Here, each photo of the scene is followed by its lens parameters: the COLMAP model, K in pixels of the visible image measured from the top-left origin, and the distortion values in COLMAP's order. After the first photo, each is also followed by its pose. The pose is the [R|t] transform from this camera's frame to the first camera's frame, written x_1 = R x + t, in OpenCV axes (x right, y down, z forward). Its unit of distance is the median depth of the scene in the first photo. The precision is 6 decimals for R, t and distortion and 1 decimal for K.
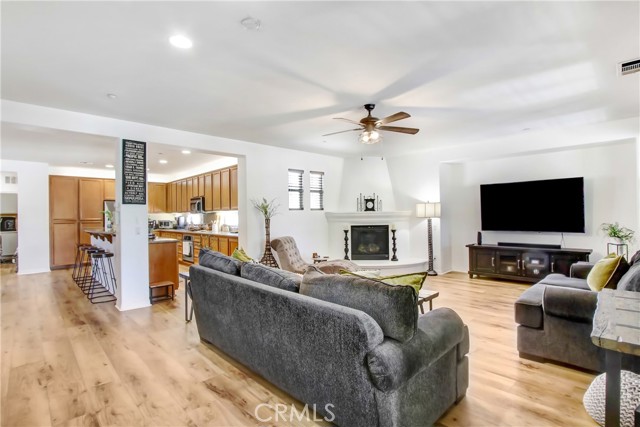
lens RADIAL K [[312.9, 0, 315.6], [0, 312.9, 217.2], [0, 0, 1]] dist [-0.023426, 0.000152]
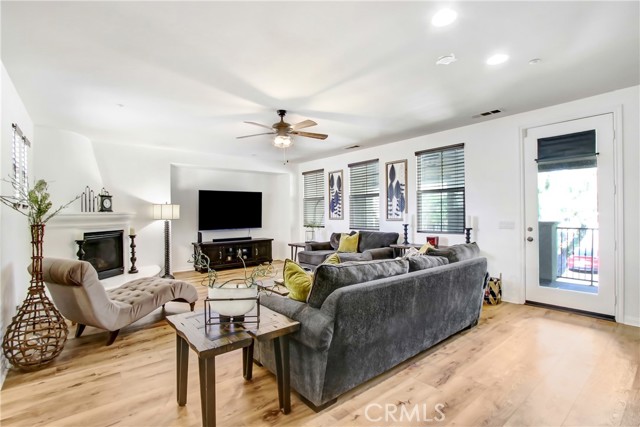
lens RADIAL K [[302.5, 0, 304.8], [0, 302.5, 214.8], [0, 0, 1]] dist [-0.021915, 0.000001]
pose [[0.090768, 0.005602, 0.995856, -0.530020], [0.016529, 0.999838, -0.007131, 0.000539], [-0.995735, 0.017108, 0.090661, 0.526344]]
